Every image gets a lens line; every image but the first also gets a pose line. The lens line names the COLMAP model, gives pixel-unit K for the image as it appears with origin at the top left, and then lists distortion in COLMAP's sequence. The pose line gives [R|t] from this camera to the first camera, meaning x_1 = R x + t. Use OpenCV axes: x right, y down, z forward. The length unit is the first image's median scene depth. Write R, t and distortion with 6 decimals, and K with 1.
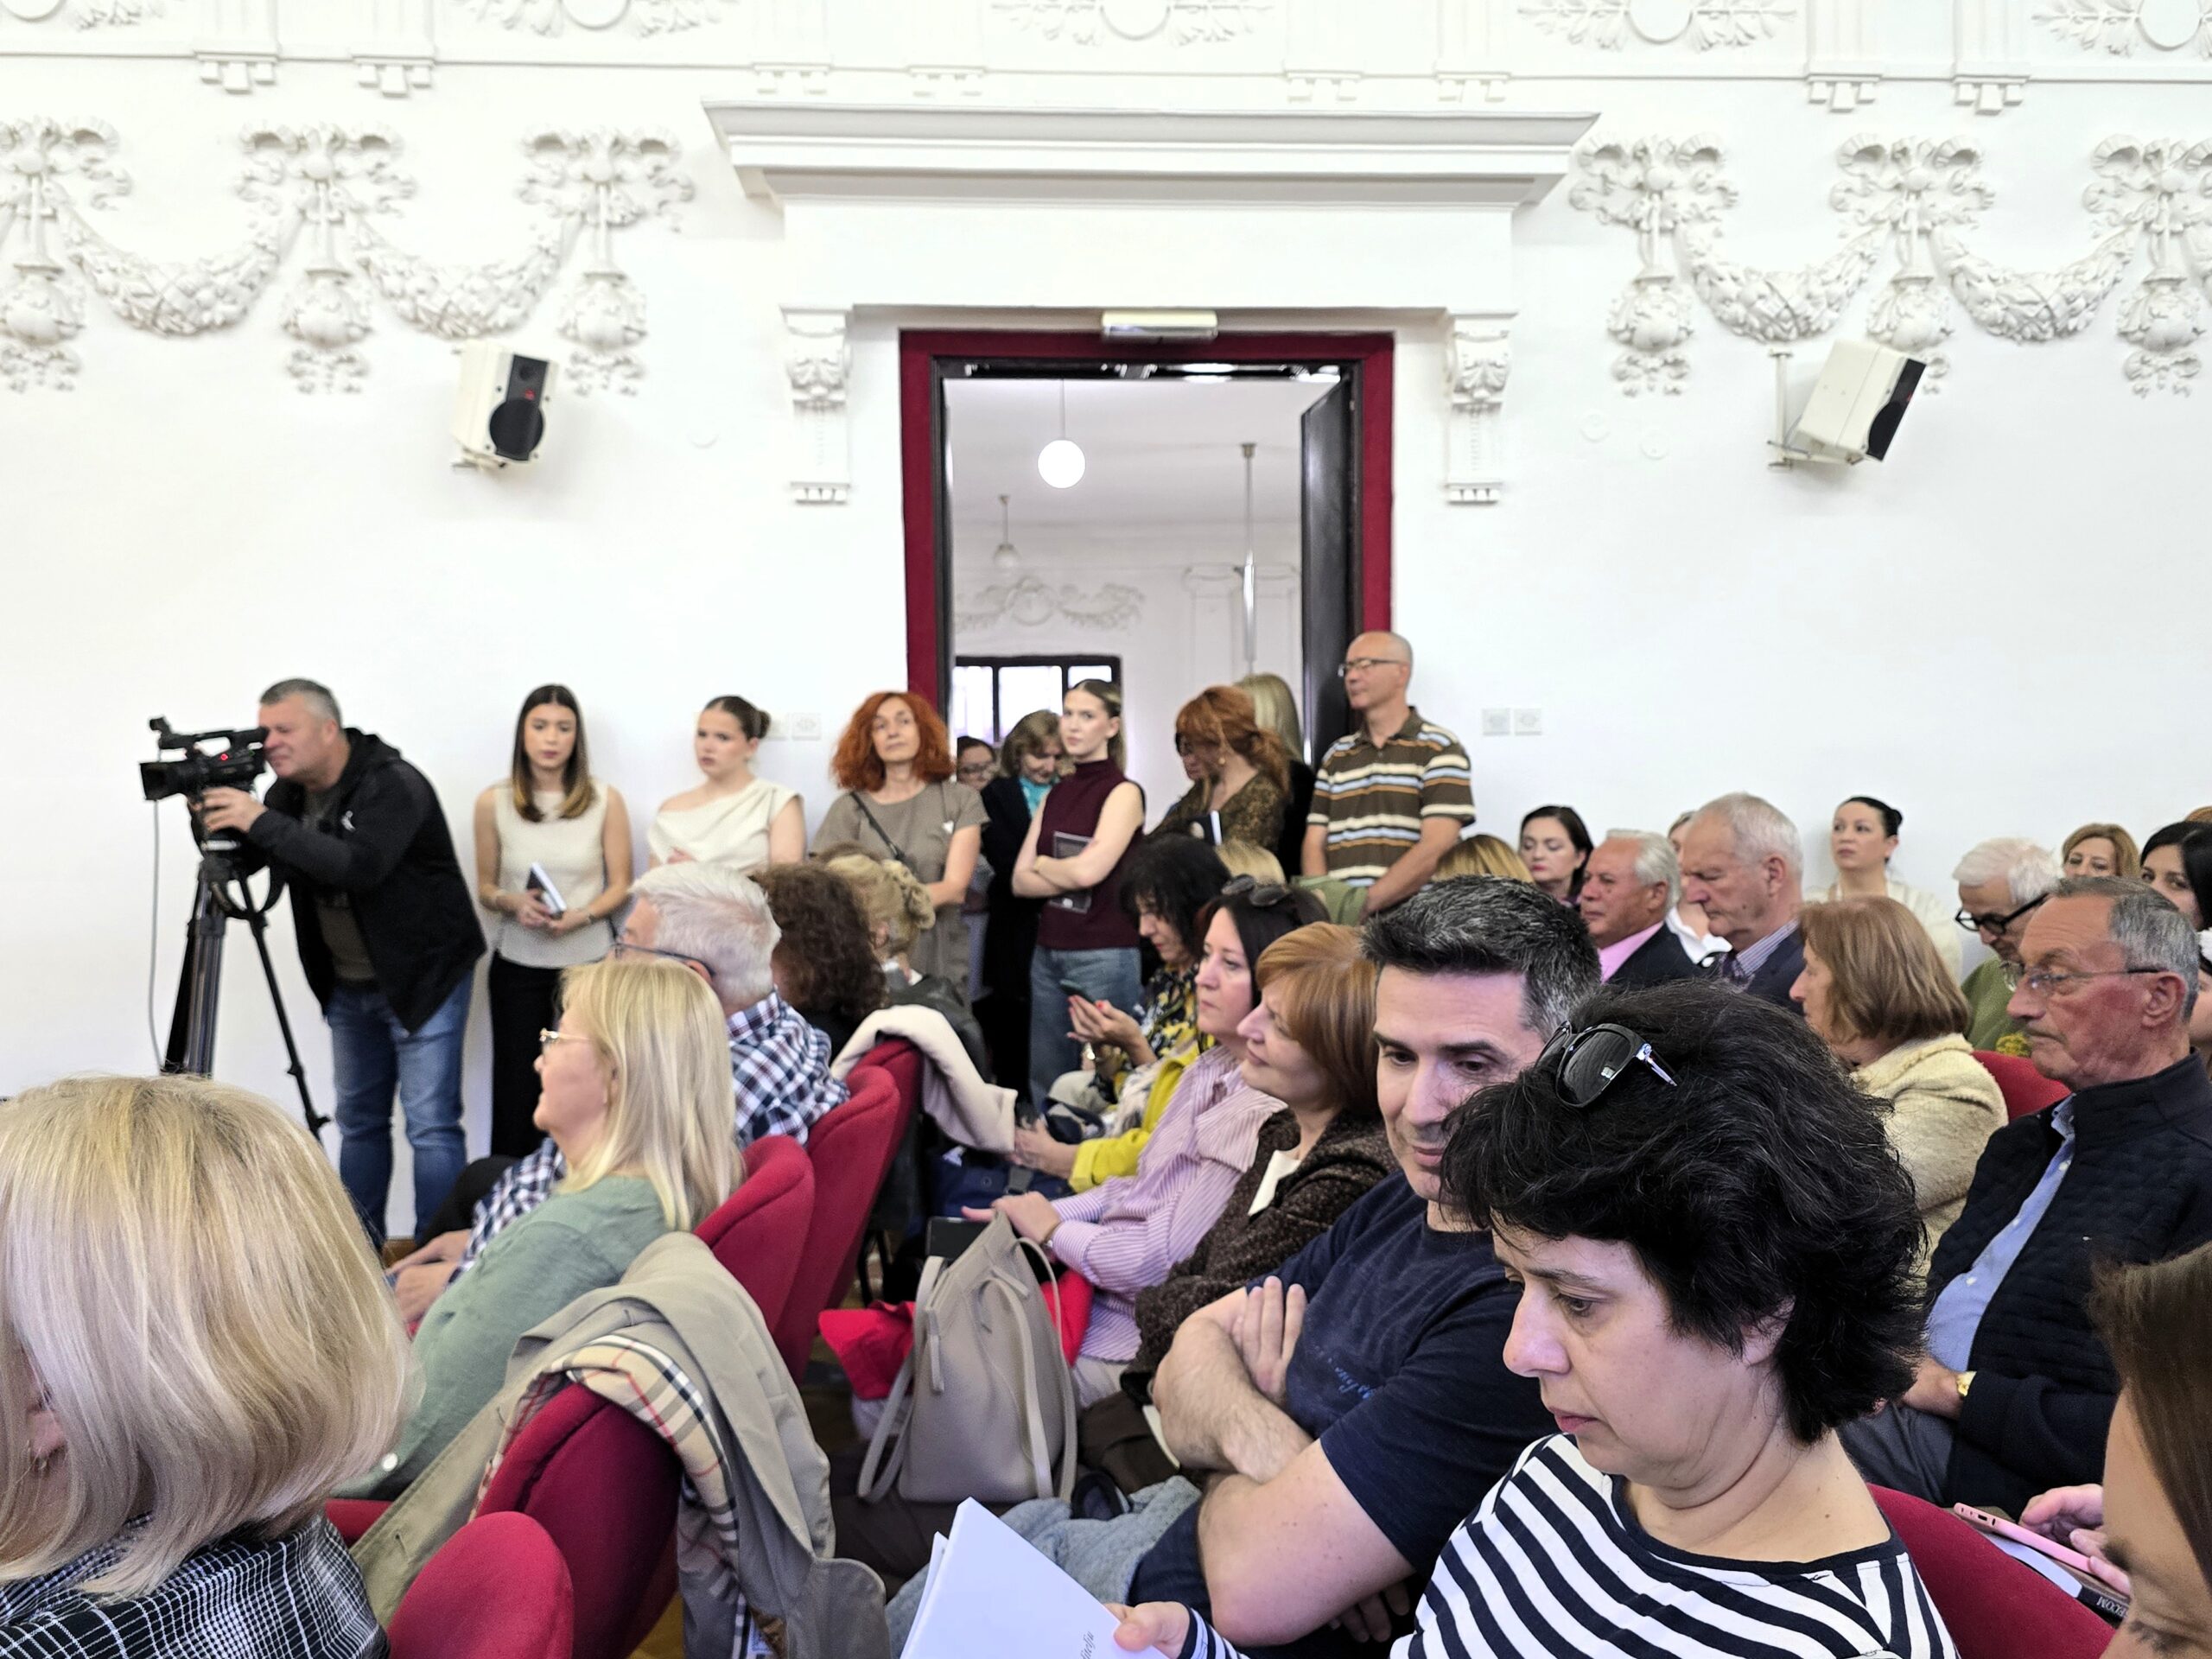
lens RADIAL K [[1915.0, 0, 1107.2], [0, 1915.0, 806.2], [0, 0, 1]] dist [0.059182, -0.070073]
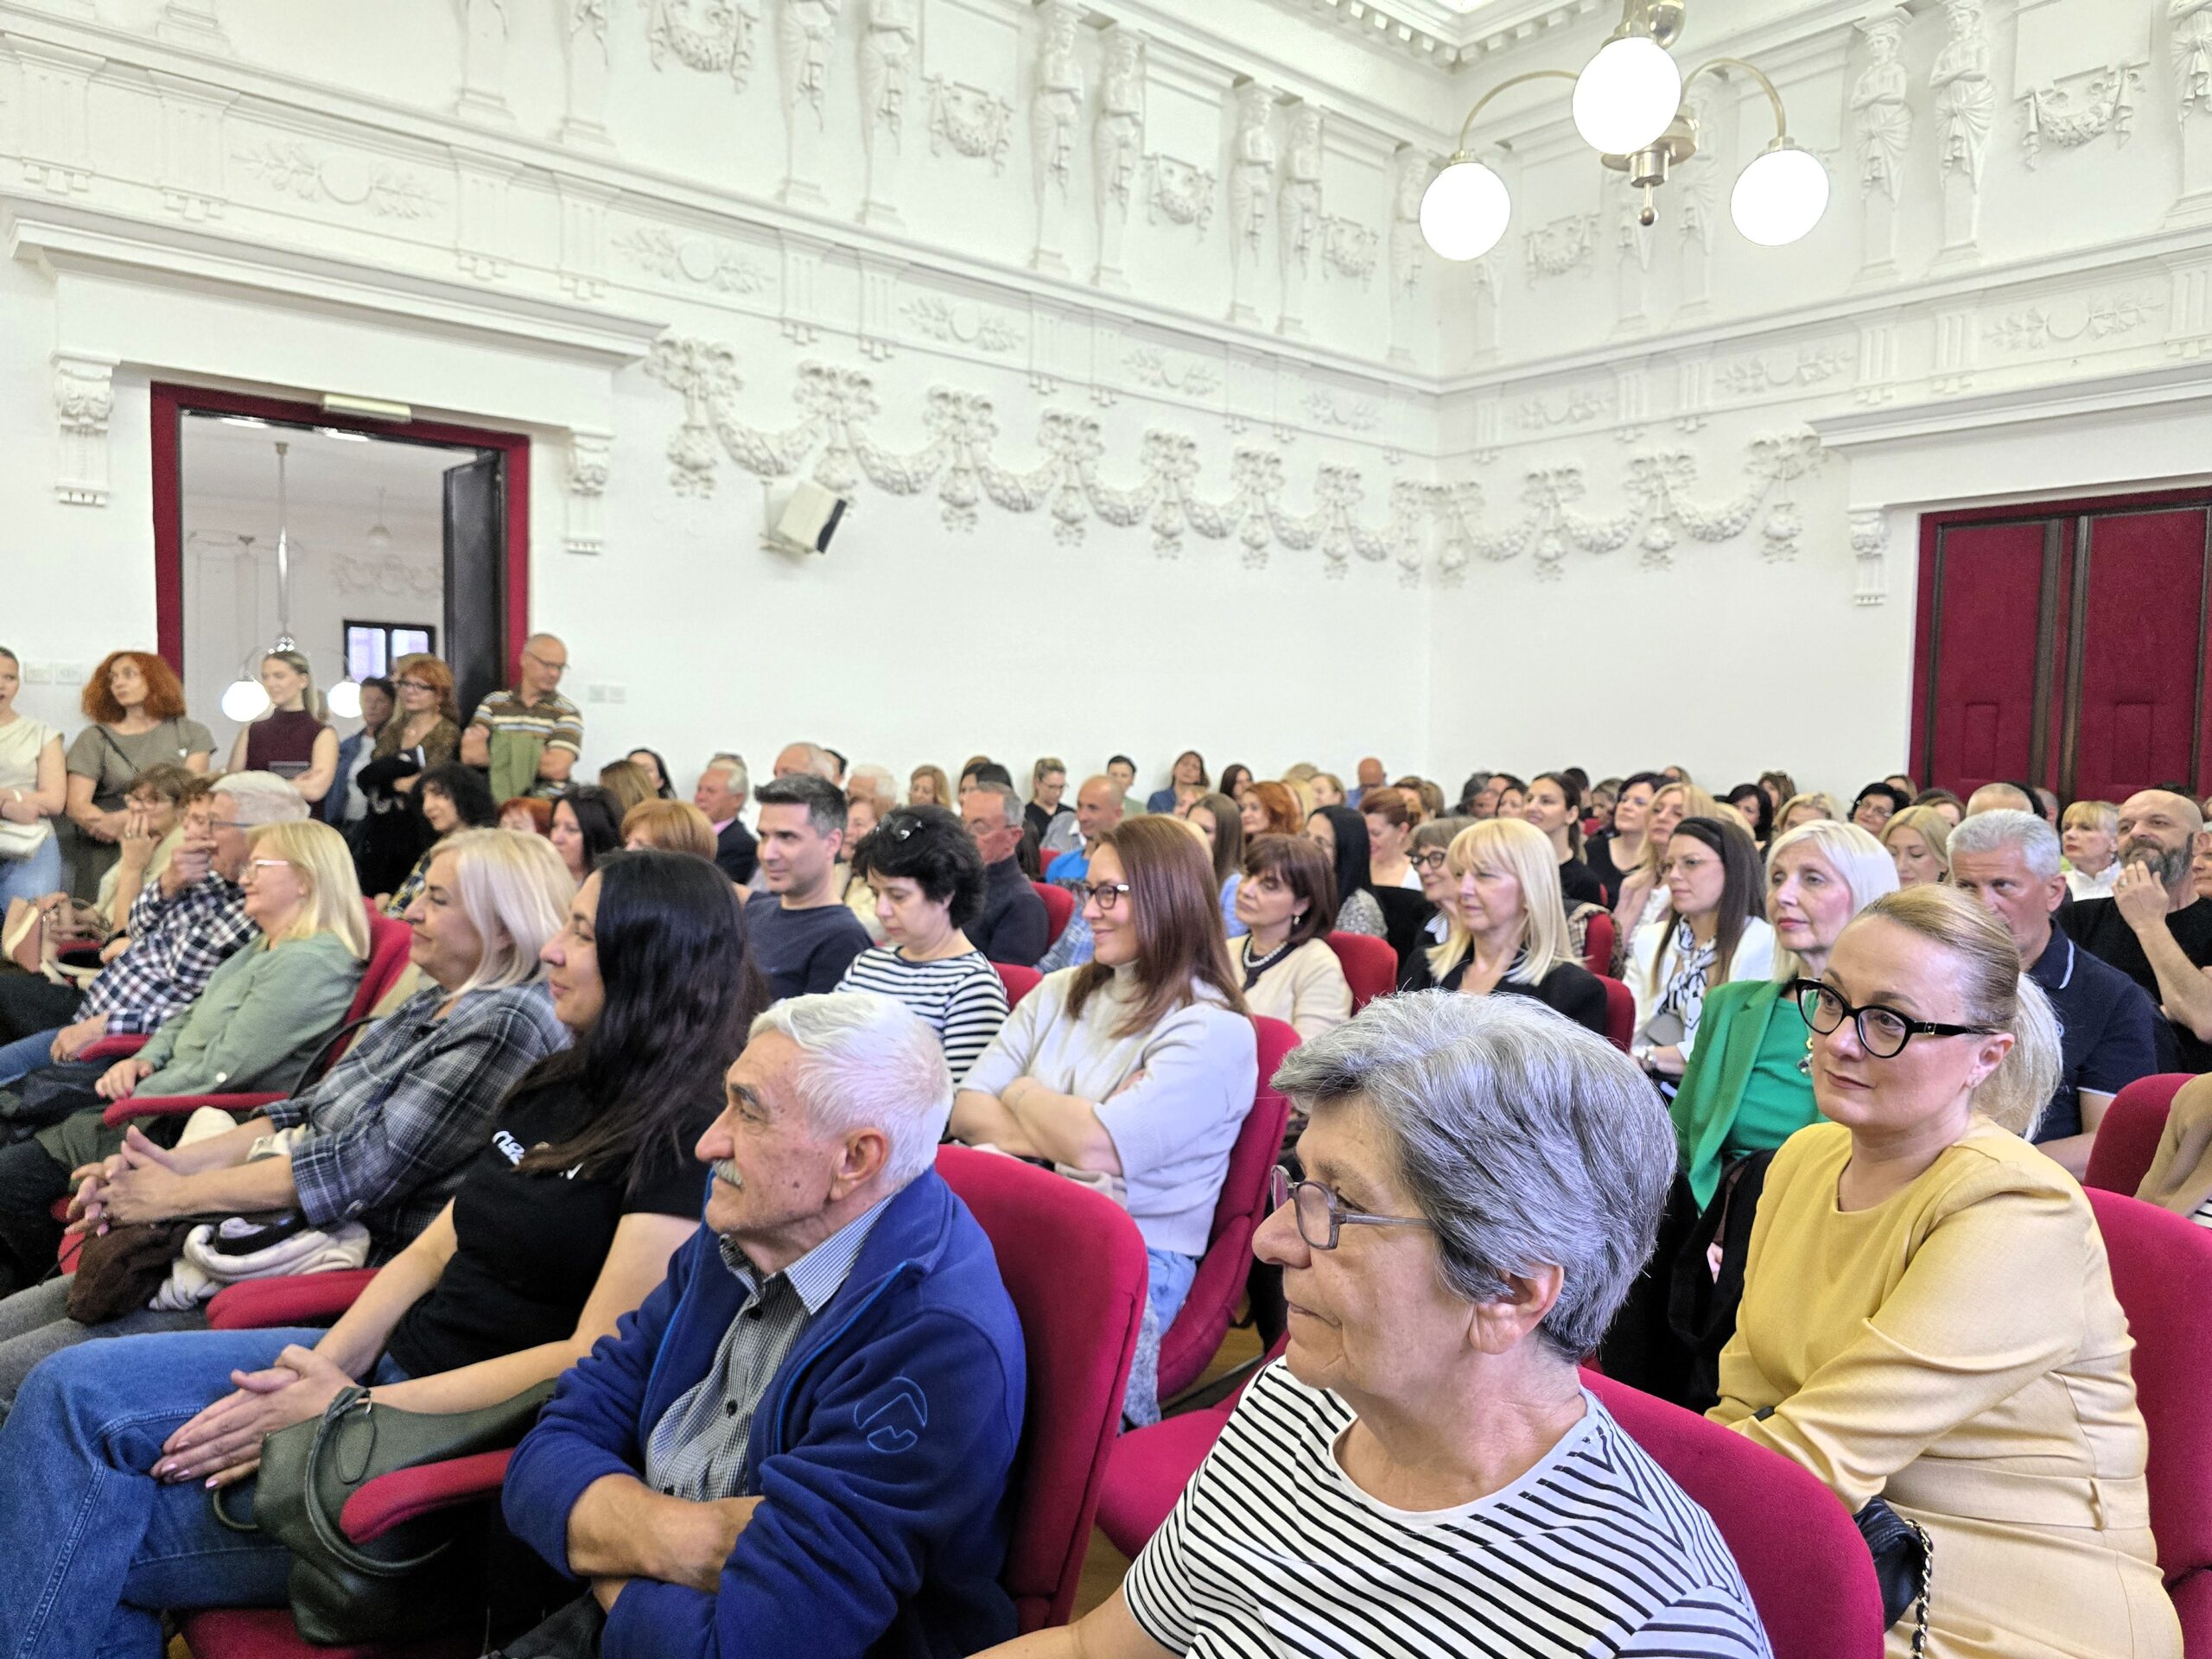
lens RADIAL K [[1494.2, 0, 1106.0], [0, 1494.2, 829.5], [0, 0, 1]] dist [-0.004756, -0.004944]
pose [[0.808362, -0.010151, 0.588598, -0.184092], [-0.021987, 0.998633, 0.047419, 0.000608], [-0.588274, -0.051273, 0.807034, -0.245974]]
